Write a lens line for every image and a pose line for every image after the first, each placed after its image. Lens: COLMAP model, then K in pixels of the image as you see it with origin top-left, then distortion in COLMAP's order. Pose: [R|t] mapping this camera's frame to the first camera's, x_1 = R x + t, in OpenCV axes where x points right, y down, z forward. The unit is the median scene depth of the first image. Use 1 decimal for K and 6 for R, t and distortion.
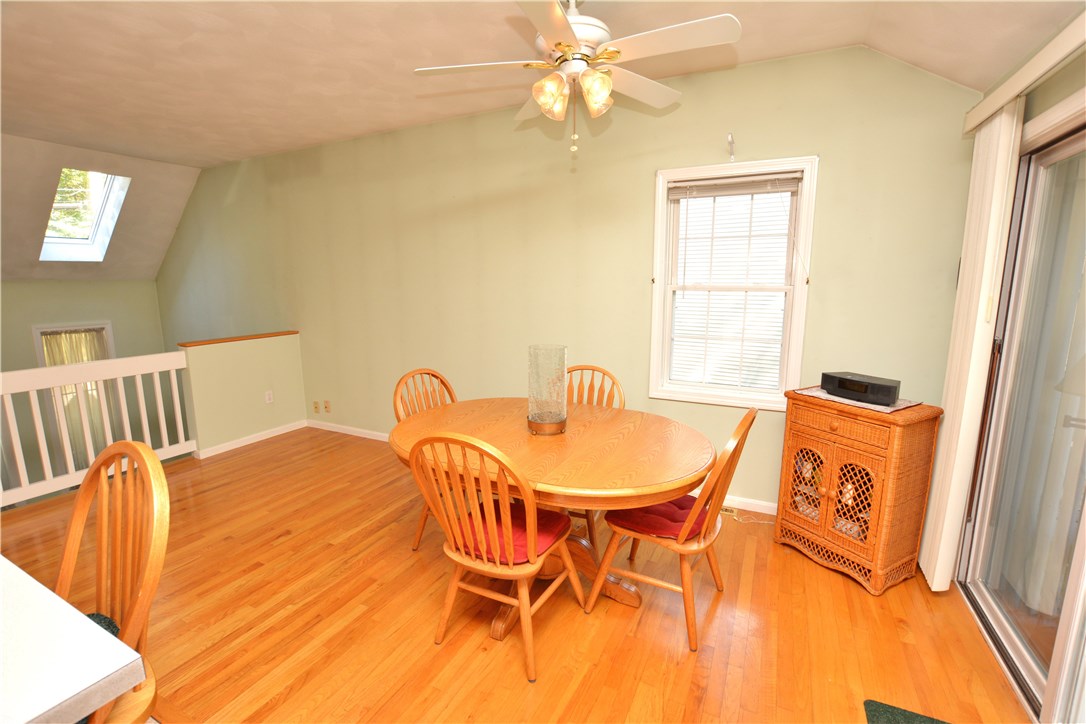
lens RADIAL K [[477.2, 0, 547.7], [0, 477.2, 363.5], [0, 0, 1]] dist [-0.034477, 0.005273]
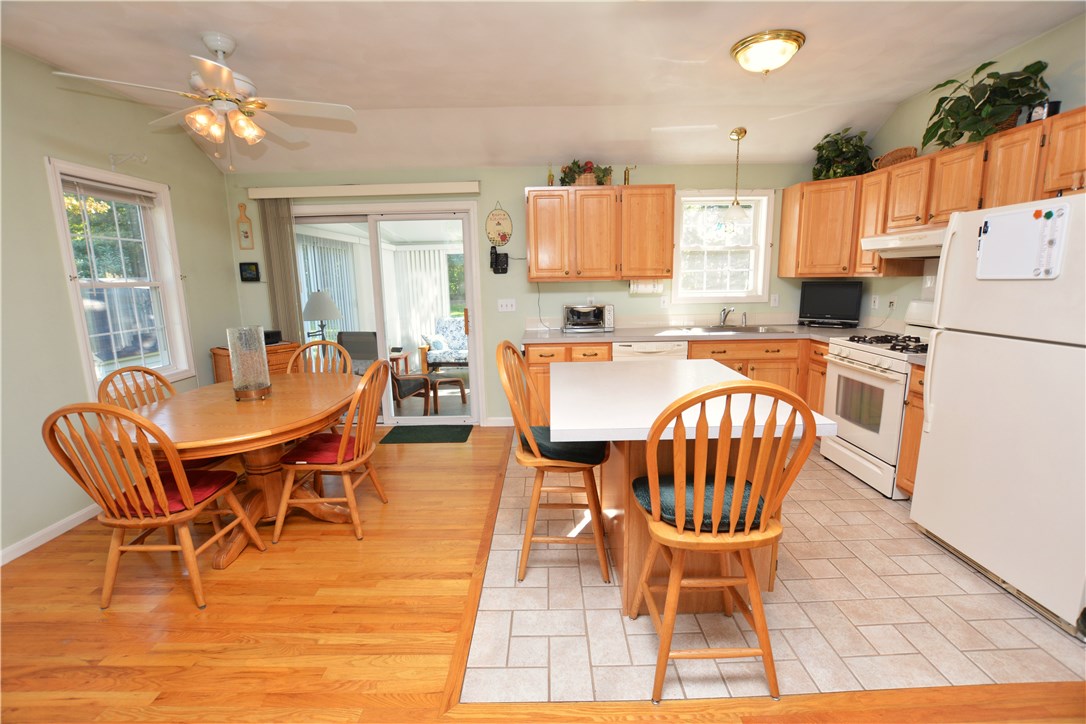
lens RADIAL K [[477.2, 0, 545.0], [0, 477.2, 362.6], [0, 0, 1]] dist [-0.034477, 0.005273]
pose [[-0.436917, -0.150178, 0.886877, -1.251046], [0.174244, 0.953158, 0.247243, -0.099350], [-0.882464, 0.262558, -0.390283, 0.739228]]
